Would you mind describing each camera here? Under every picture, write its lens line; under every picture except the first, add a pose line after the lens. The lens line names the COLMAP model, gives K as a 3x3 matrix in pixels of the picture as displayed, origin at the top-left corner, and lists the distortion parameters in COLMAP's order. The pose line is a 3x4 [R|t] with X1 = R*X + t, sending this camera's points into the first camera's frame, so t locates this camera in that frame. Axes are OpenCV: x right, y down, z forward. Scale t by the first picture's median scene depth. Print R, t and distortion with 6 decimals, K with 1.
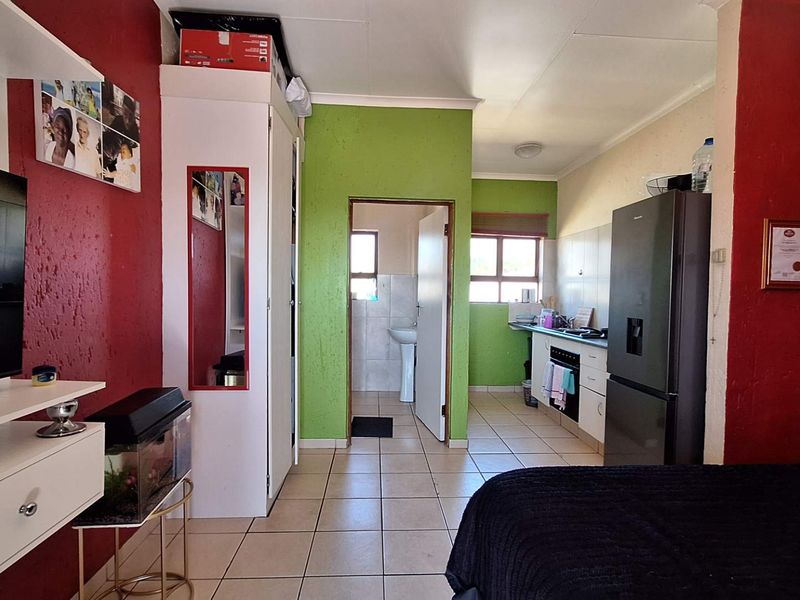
lens RADIAL K [[422.8, 0, 393.9], [0, 422.8, 304.5], [0, 0, 1]] dist [-0.013559, 0.008322]
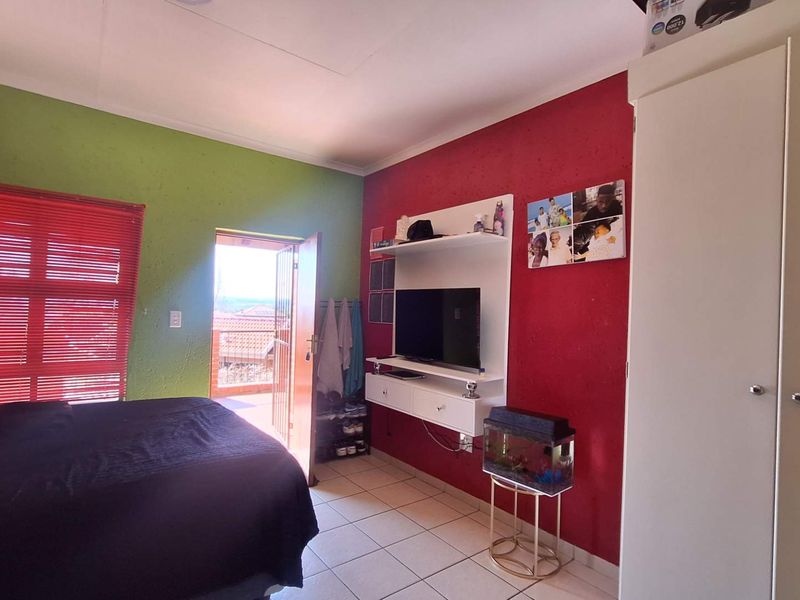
lens RADIAL K [[424.1, 0, 396.0], [0, 424.1, 303.4], [0, 0, 1]] dist [-0.004027, 0.000736]
pose [[-0.819881, -0.050689, -0.570285, 0.367164], [-0.063803, 0.997958, 0.003025, -0.076121], [0.568968, 0.038866, -0.821441, 1.112650]]
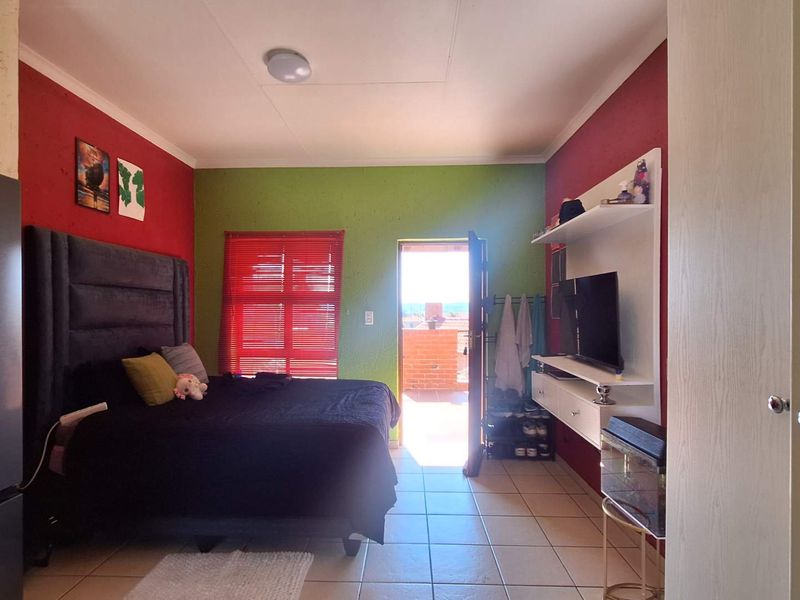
lens RADIAL K [[430.5, 0, 394.3], [0, 430.5, 303.0], [0, 0, 1]] dist [0.001913, 0.000902]
pose [[-0.996592, -0.013007, 0.081462, 0.001185], [-0.011177, 0.999676, 0.022873, -0.075717], [-0.081733, 0.021884, -0.996414, 1.270608]]
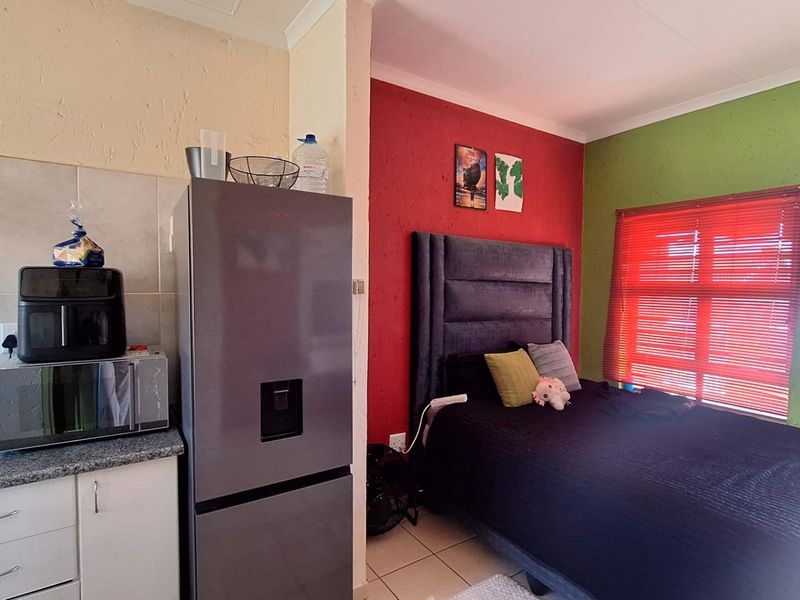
lens RADIAL K [[424.1, 0, 396.0], [0, 424.1, 303.4], [0, 0, 1]] dist [-0.004027, 0.000736]
pose [[-0.511609, -0.058477, 0.857226, -0.030269], [0.007663, 0.997331, 0.072608, -0.107242], [-0.859184, 0.043716, -0.509795, 1.018757]]
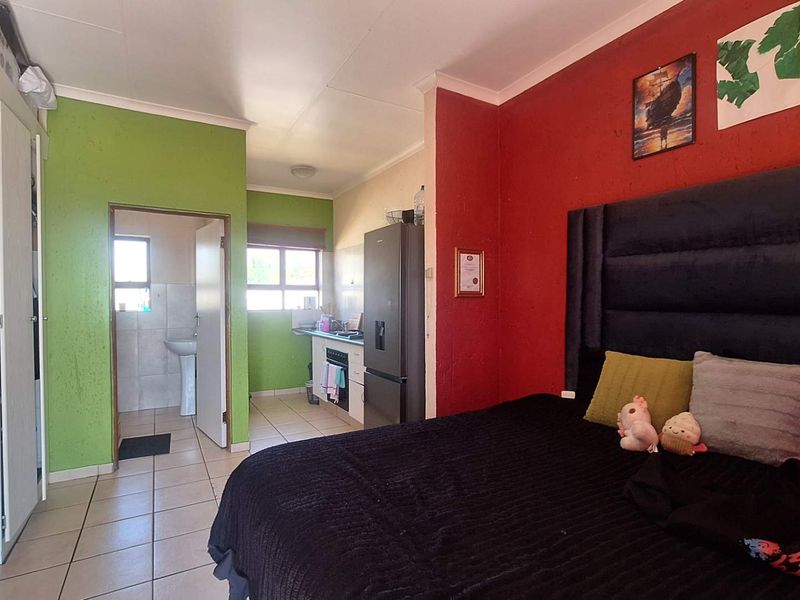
lens RADIAL K [[422.8, 0, 393.9], [0, 422.8, 304.5], [0, 0, 1]] dist [-0.013559, 0.008322]
pose [[0.891053, -0.023179, 0.453308, 0.032743], [0.029370, 0.999547, -0.006623, -0.005834], [-0.452949, 0.019215, 0.891330, -0.130530]]
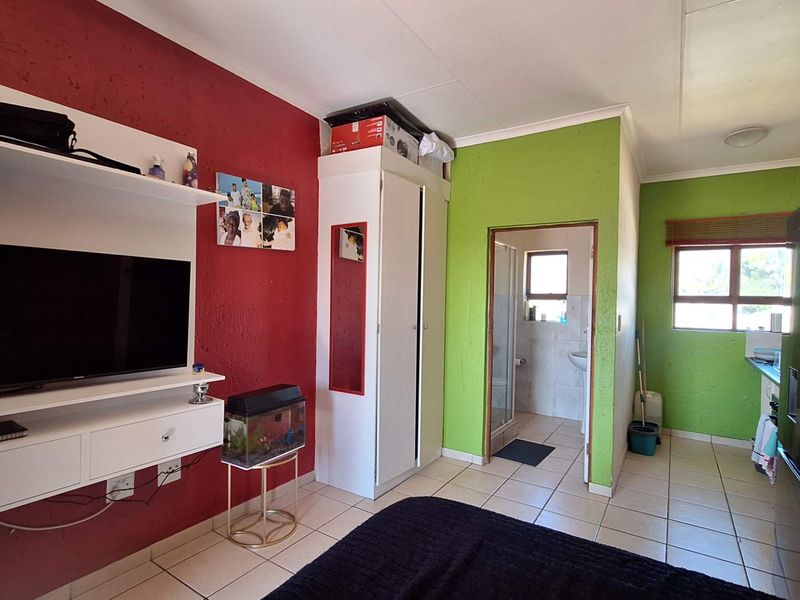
lens RADIAL K [[424.1, 0, 396.0], [0, 424.1, 303.4], [0, 0, 1]] dist [-0.004027, 0.000736]
pose [[0.808201, 0.006397, -0.588872, 0.394676], [-0.025513, 0.999383, -0.024159, -0.037459], [0.588354, 0.034550, 0.807865, 0.010135]]
